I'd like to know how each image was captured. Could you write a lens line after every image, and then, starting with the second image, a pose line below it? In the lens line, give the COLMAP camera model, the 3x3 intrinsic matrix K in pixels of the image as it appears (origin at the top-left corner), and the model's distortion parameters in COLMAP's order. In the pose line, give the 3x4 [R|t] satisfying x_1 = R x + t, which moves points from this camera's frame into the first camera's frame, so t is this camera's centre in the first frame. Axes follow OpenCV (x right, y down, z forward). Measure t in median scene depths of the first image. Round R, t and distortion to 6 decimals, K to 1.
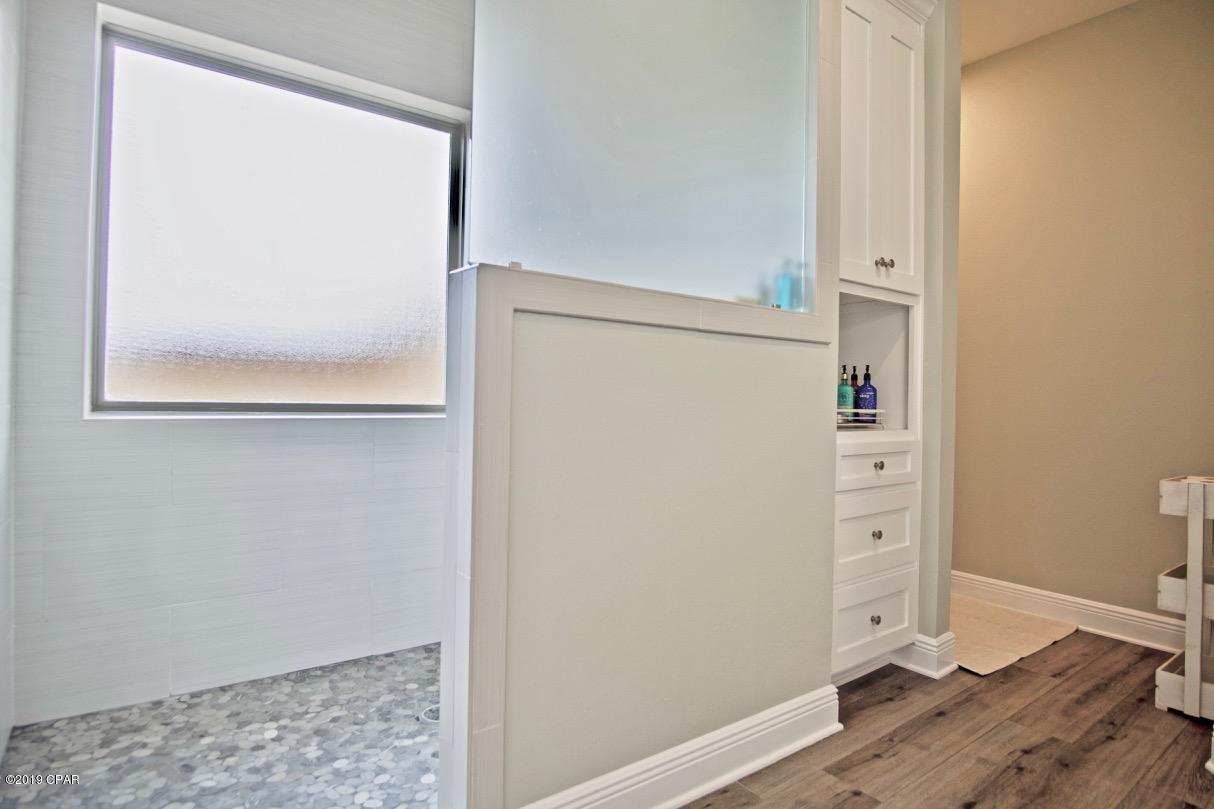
lens RADIAL K [[651.5, 0, 606.0], [0, 651.5, 395.7], [0, 0, 1]] dist [-0.038218, 0.011224]
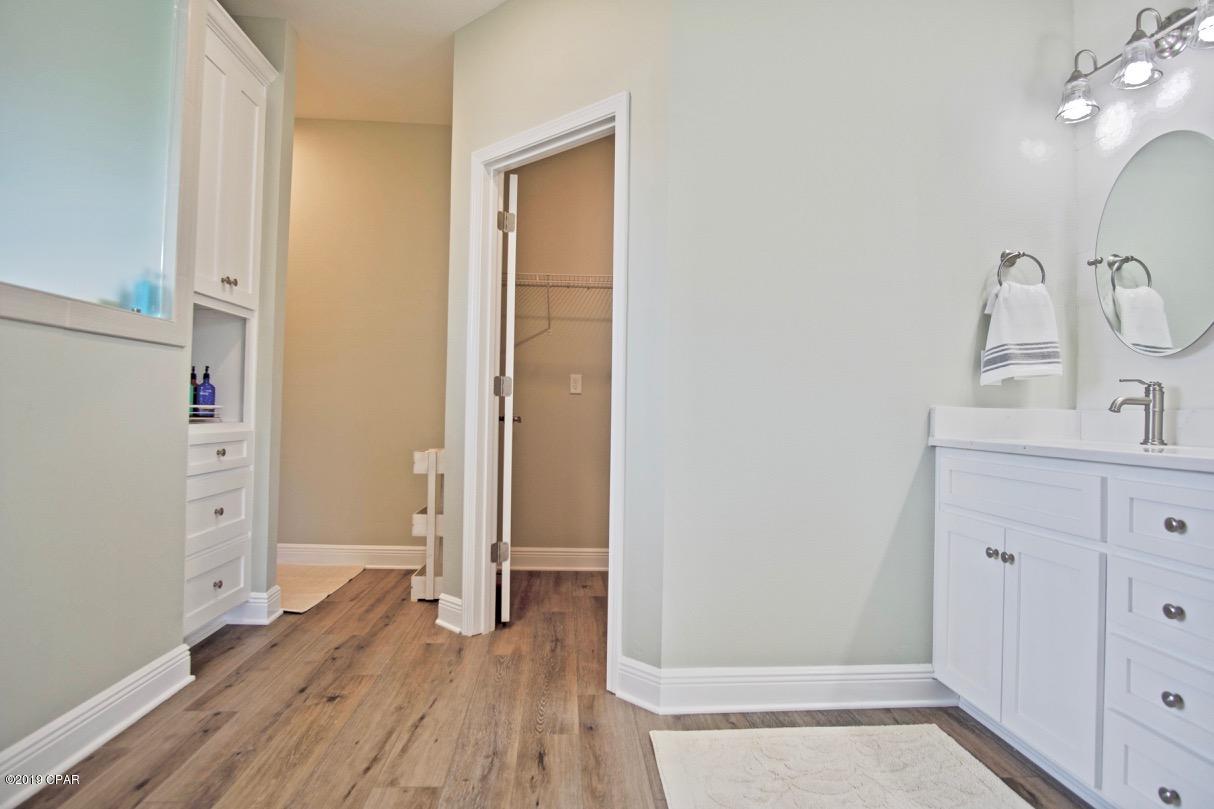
lens RADIAL K [[651.5, 0, 606.0], [0, 651.5, 395.7], [0, 0, 1]] dist [-0.038218, 0.011224]
pose [[0.540191, 0.012731, 0.841446, -0.186992], [-0.013383, 0.999889, -0.006536, 0.003002], [-0.841436, -0.007730, 0.540301, -0.221269]]
